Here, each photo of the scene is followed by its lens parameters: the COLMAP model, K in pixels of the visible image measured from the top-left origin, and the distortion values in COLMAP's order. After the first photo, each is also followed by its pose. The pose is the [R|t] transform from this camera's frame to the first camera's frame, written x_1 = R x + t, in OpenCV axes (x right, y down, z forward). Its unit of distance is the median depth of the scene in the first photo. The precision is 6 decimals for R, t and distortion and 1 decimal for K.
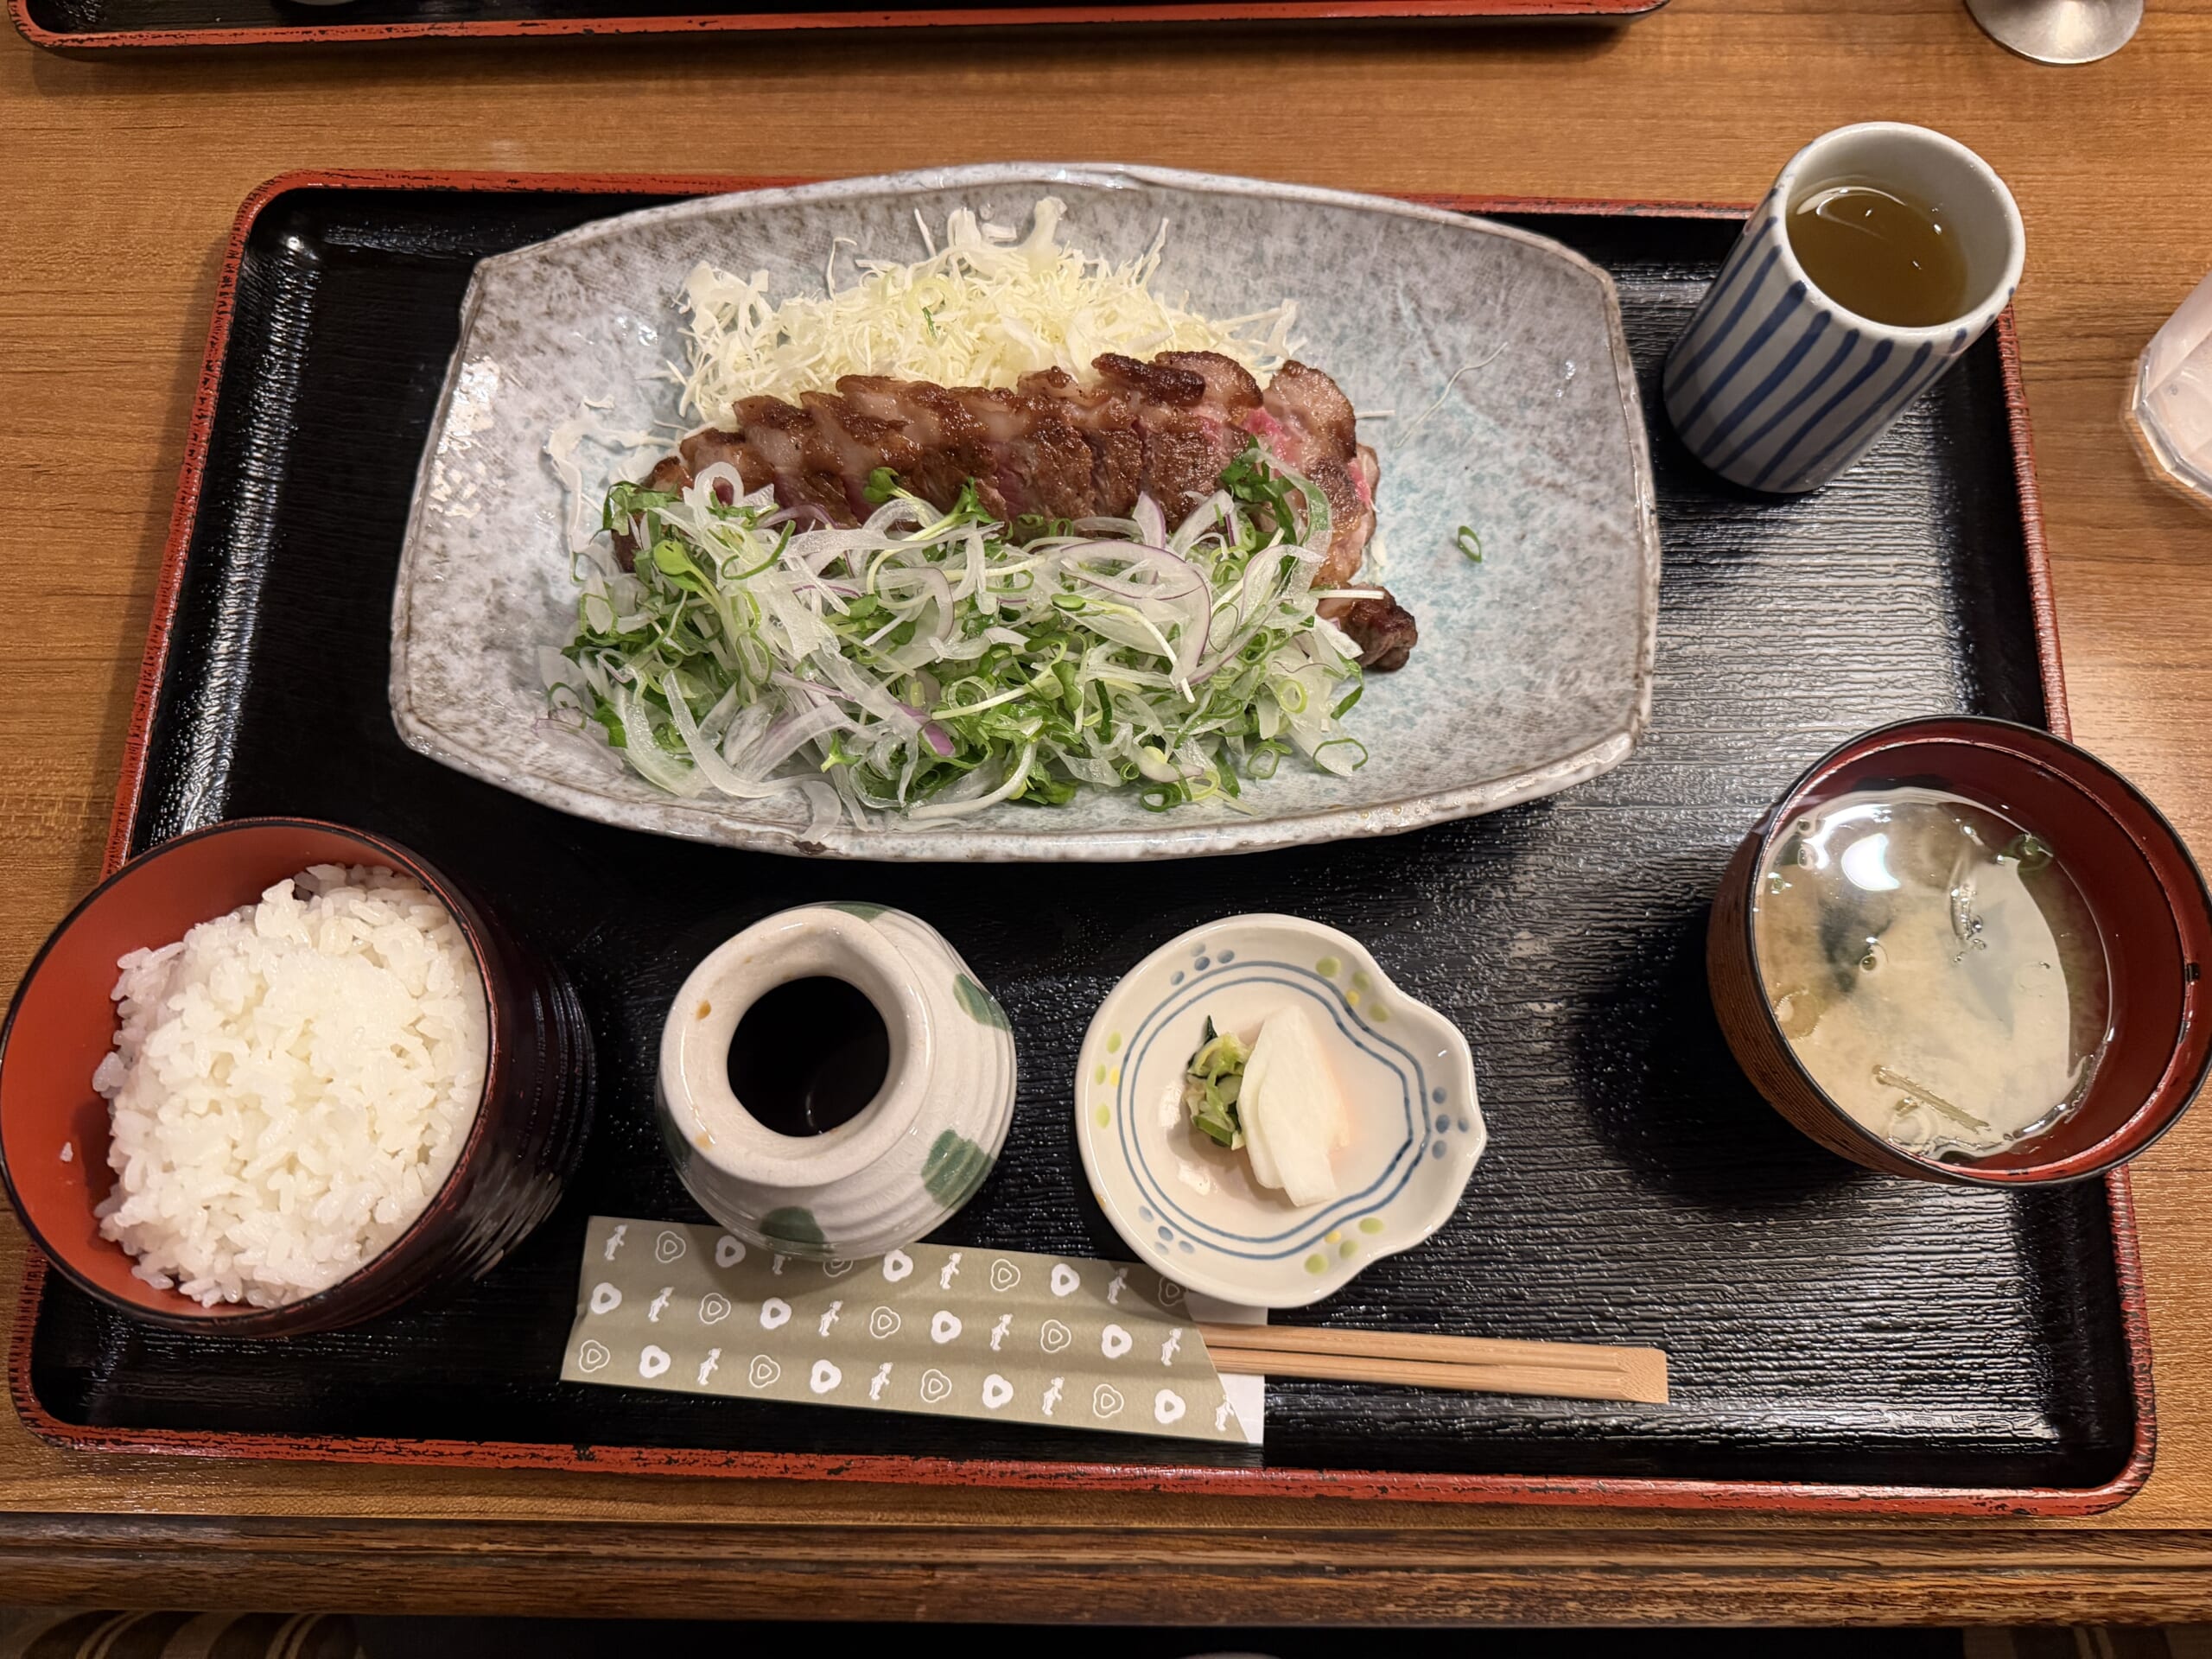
lens RADIAL K [[1535.0, 0, 1292.2], [0, 1535.0, 836.5], [0, 0, 1]] dist [0.028225, -0.001498]
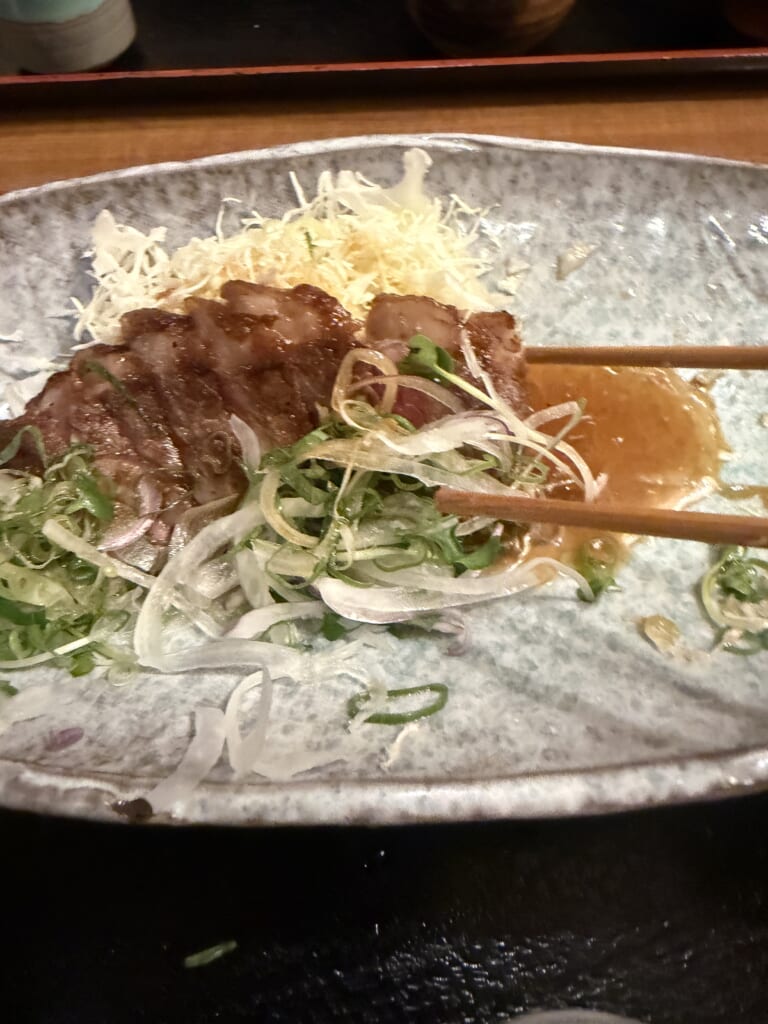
lens RADIAL K [[710.6, 0, 382.6], [0, 710.6, 510.1], [0, 0, 1]] dist [0.028225, -0.001498]
pose [[0.991394, -0.044810, -0.123005, -0.123542], [0.019849, 0.980184, -0.197095, -0.051848], [0.129399, 0.192957, 0.972637, 0.544816]]
